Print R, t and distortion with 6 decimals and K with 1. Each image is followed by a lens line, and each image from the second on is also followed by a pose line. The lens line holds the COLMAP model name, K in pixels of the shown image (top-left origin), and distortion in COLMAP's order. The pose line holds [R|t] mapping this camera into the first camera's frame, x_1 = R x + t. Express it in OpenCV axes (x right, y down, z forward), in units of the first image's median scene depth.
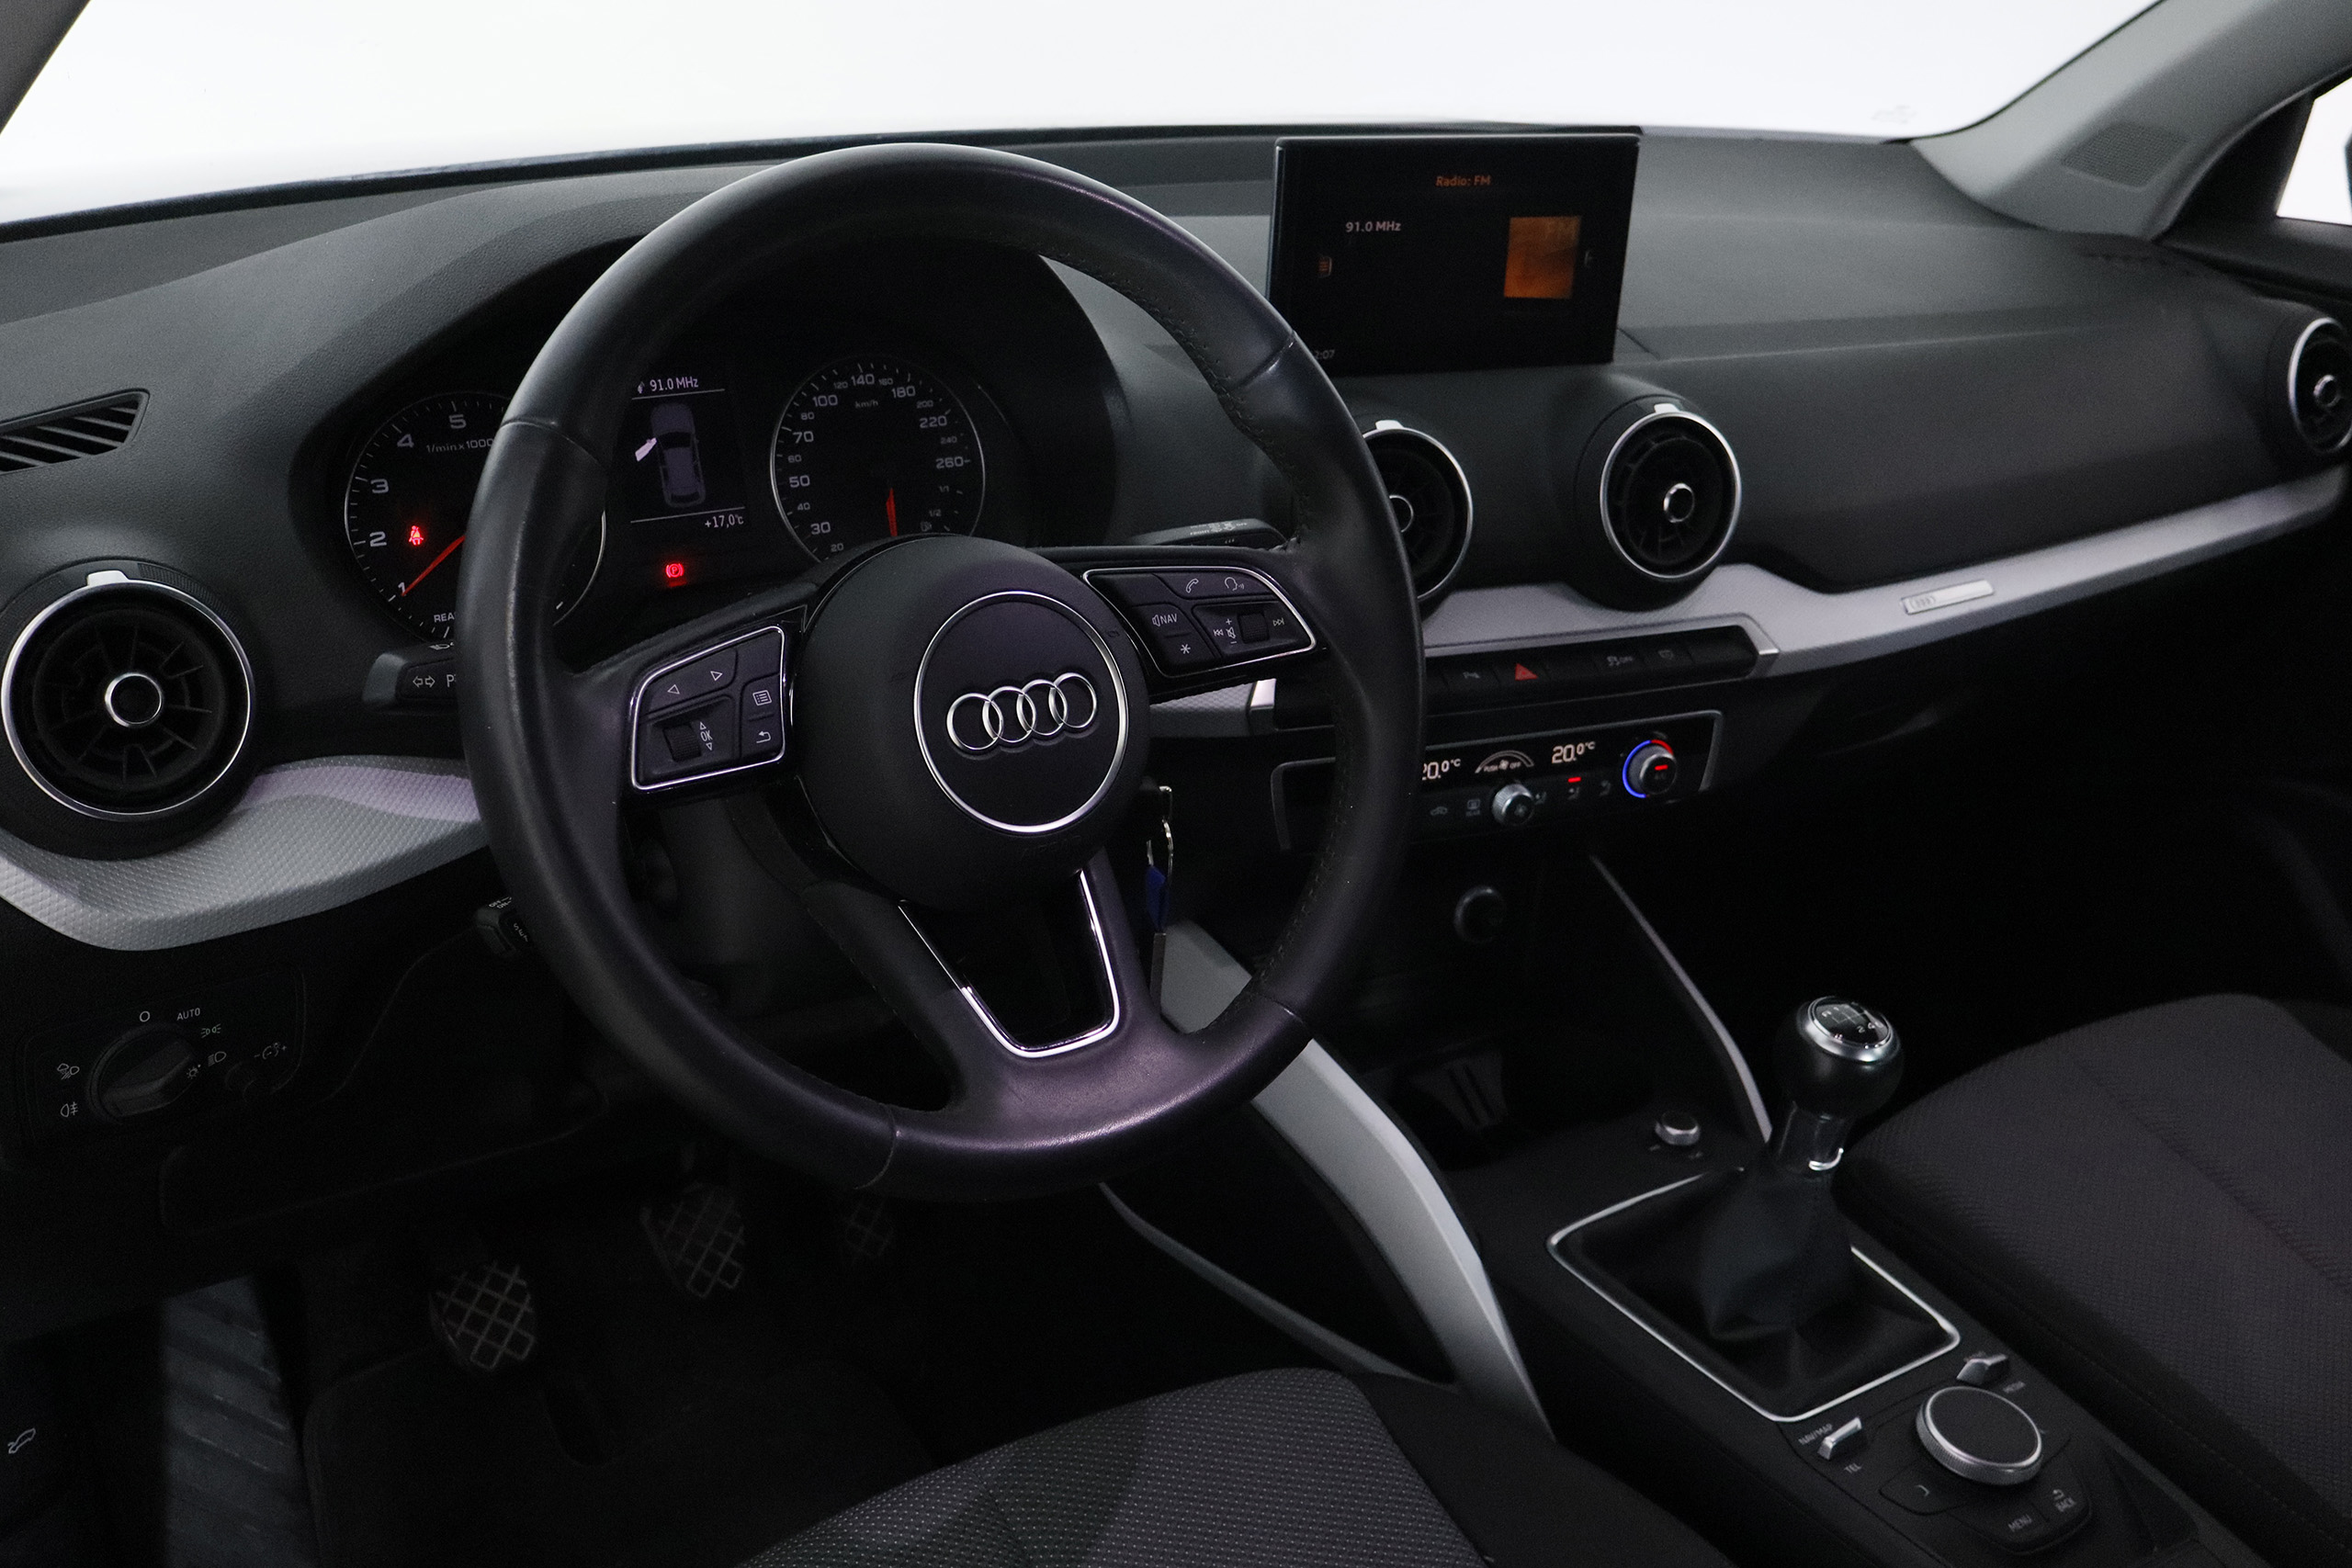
lens RADIAL K [[2359.5, 0, 1176.0], [0, 2359.5, 784.0], [0, 0, 1]] dist [0.003991, -0.007906]
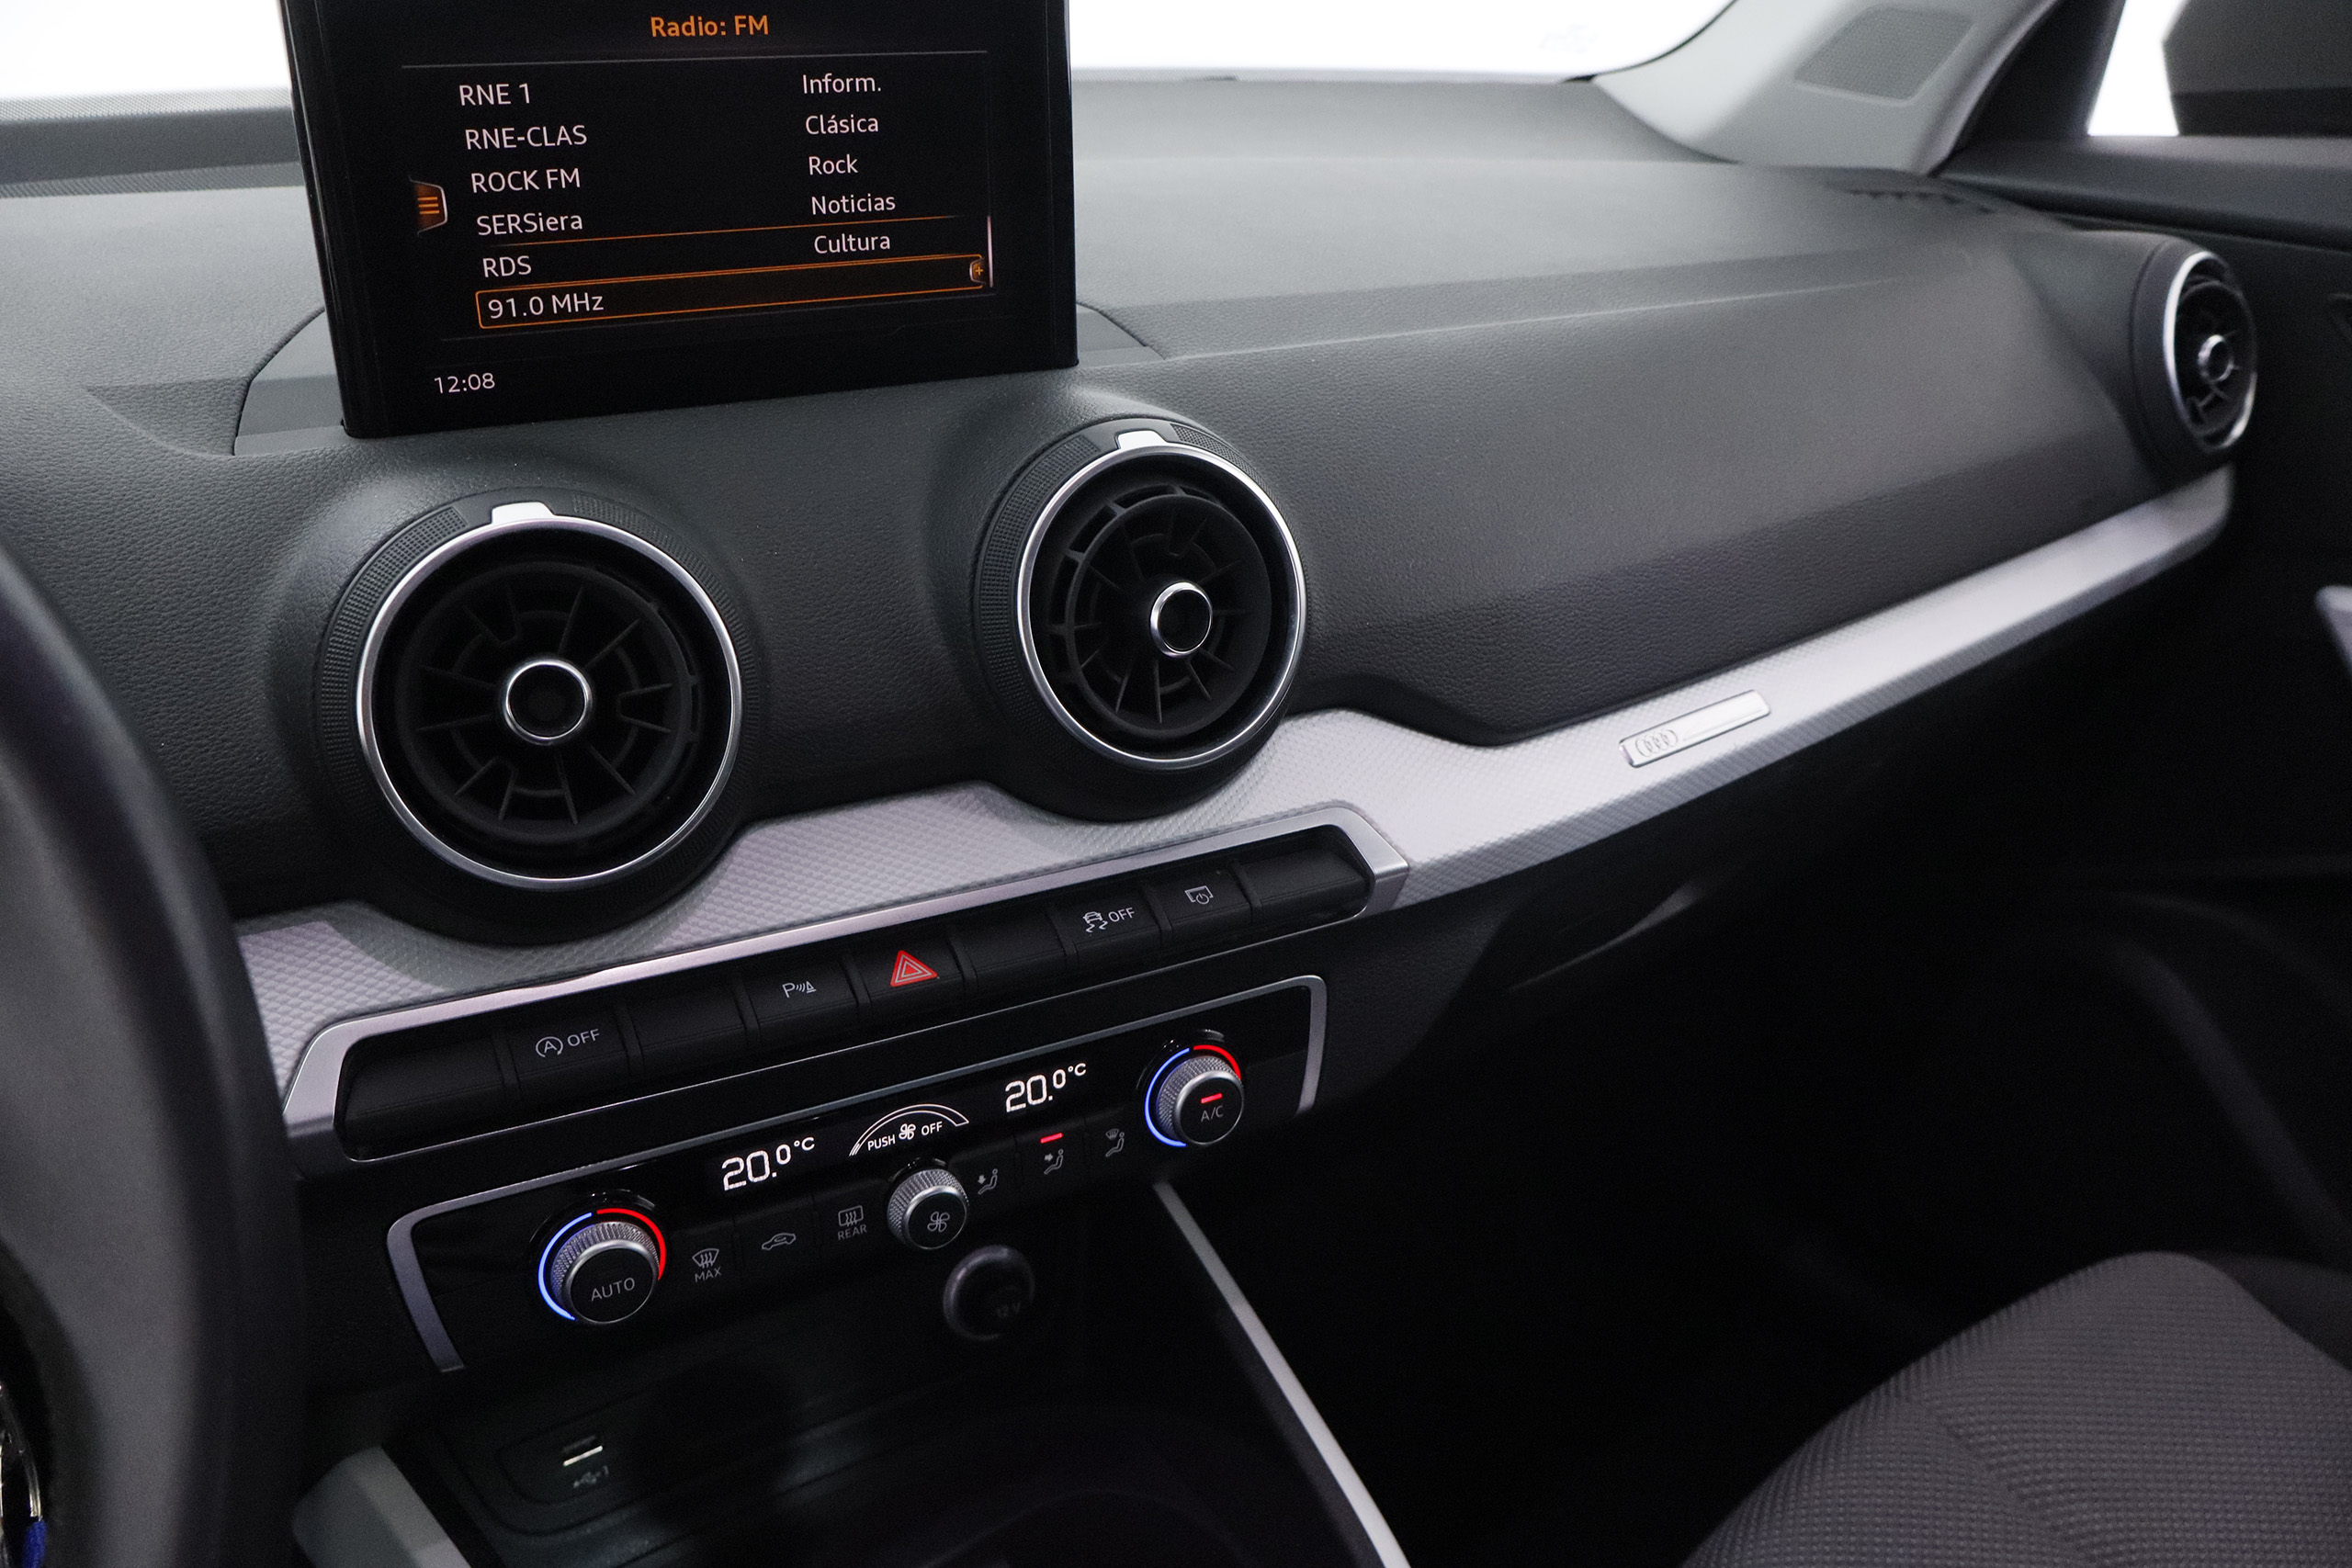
lens RADIAL K [[2039.4, 0, 1177.5], [0, 2039.4, 830.2], [0, 0, 1]] dist [-0.037515, 0.003485]
pose [[0.994547, -0.082131, 0.064268, 0.171954], [0.081608, 0.996607, 0.010715, -0.074208], [-0.064930, -0.005412, 0.997875, 0.528199]]
